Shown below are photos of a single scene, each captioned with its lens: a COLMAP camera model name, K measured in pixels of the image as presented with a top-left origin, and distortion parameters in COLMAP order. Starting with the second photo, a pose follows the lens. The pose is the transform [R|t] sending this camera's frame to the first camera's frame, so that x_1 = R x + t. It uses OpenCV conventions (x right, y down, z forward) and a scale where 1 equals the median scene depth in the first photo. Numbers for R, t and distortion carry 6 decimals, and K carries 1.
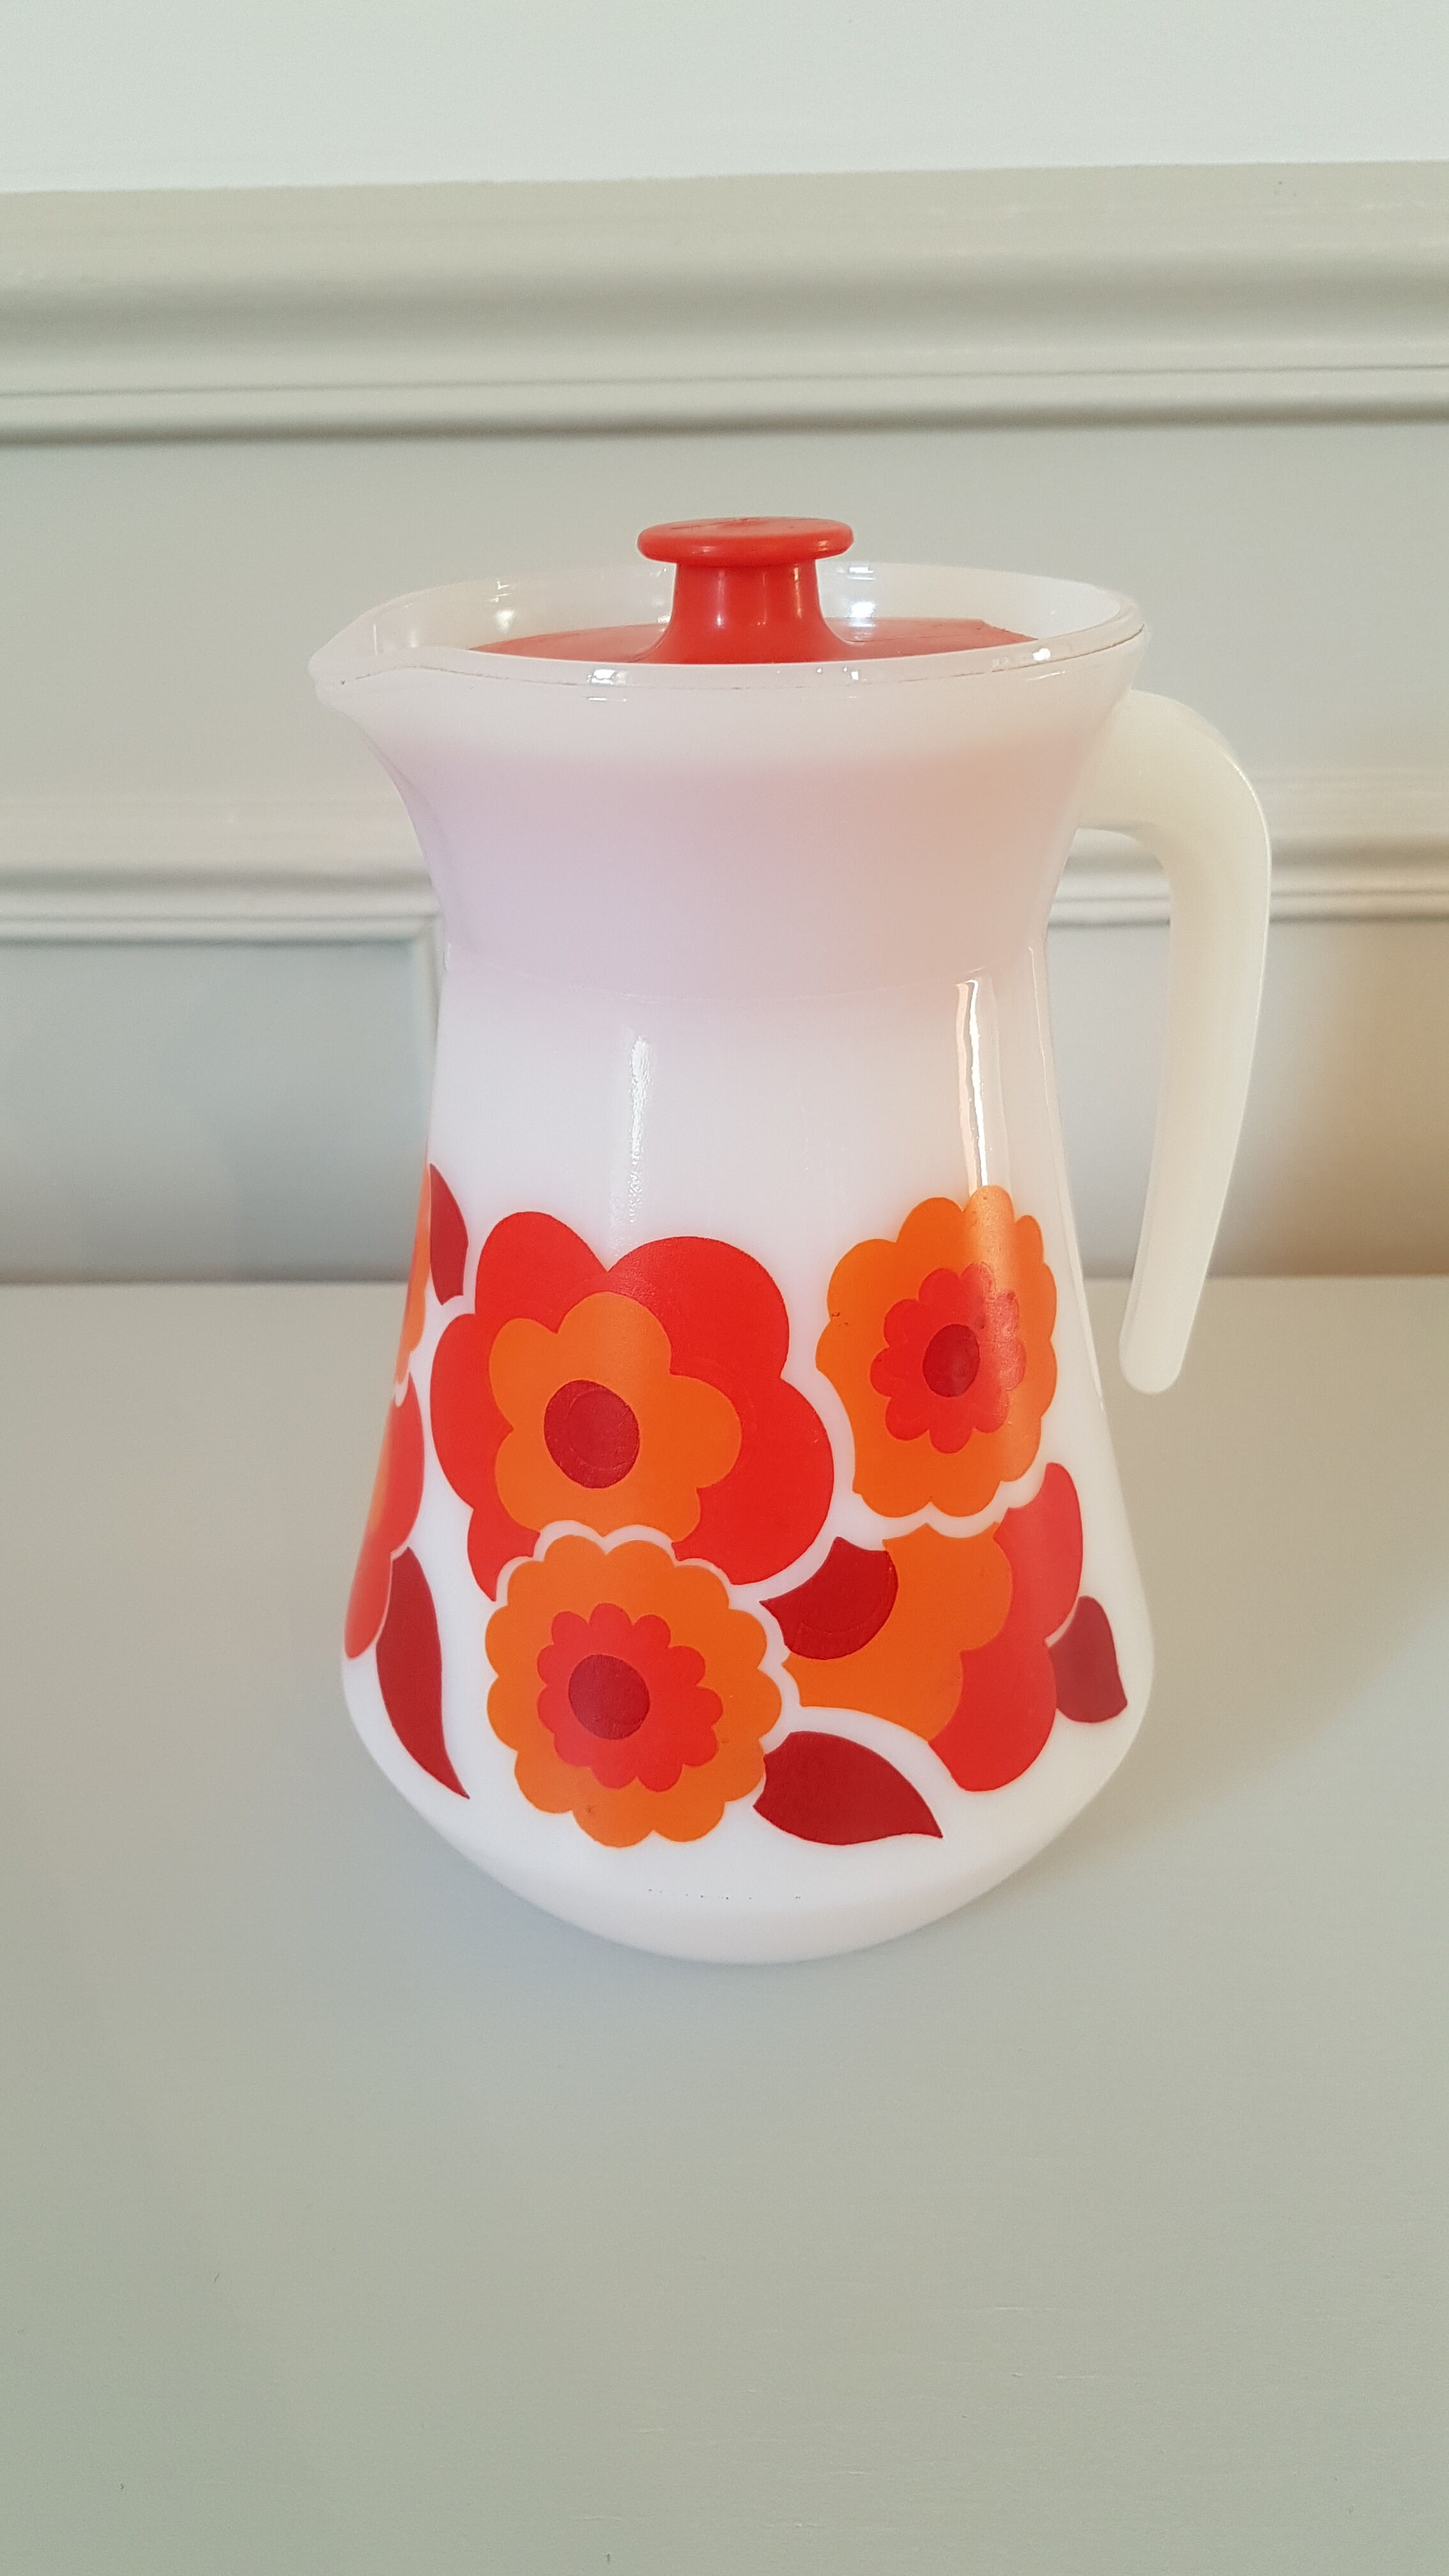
lens RADIAL K [[1997.9, 0, 724.5], [0, 1997.9, 1288.0], [0, 0, 1]] dist [0.003493, -0.002931]
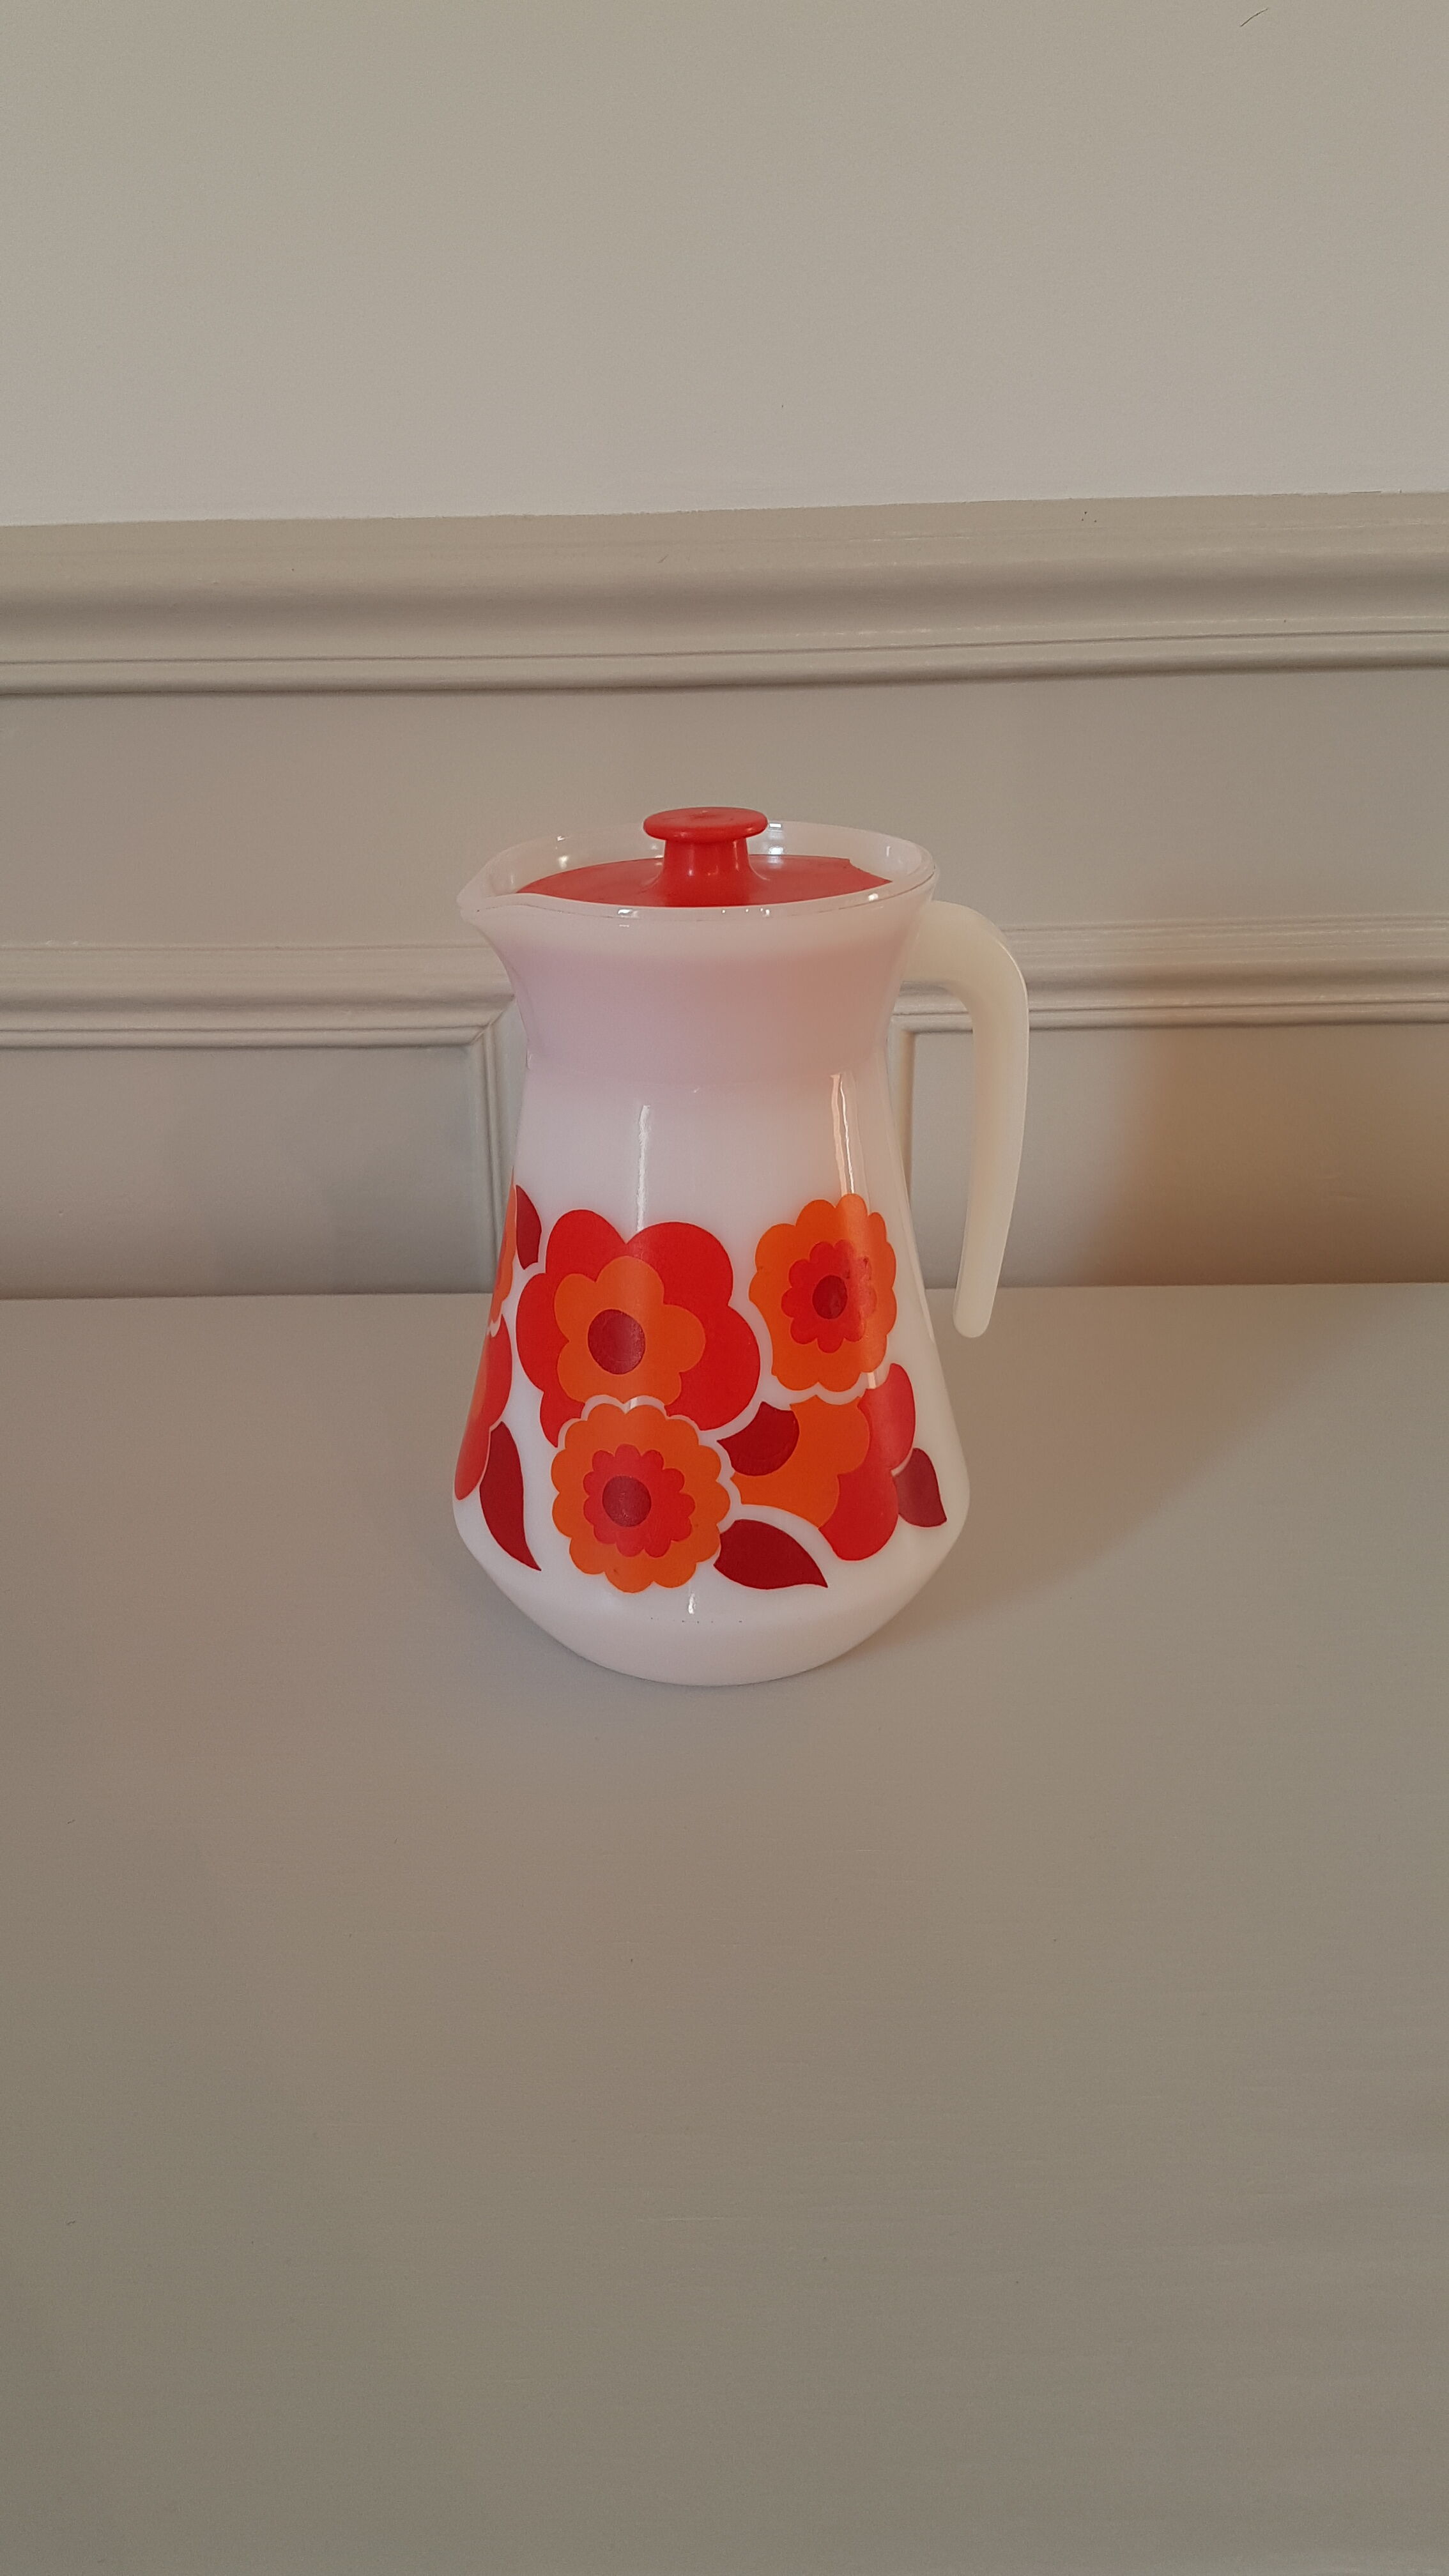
lens RADIAL K [[1992.1, 0, 704.7], [0, 1992.1, 1323.1], [0, 0, 1]] dist [0.001644, 0.001491]
pose [[0.999995, -0.002889, 0.001028, 0.005889], [0.002915, 0.999642, -0.026605, 0.100063], [-0.000951, 0.026608, 0.999645, -0.663284]]
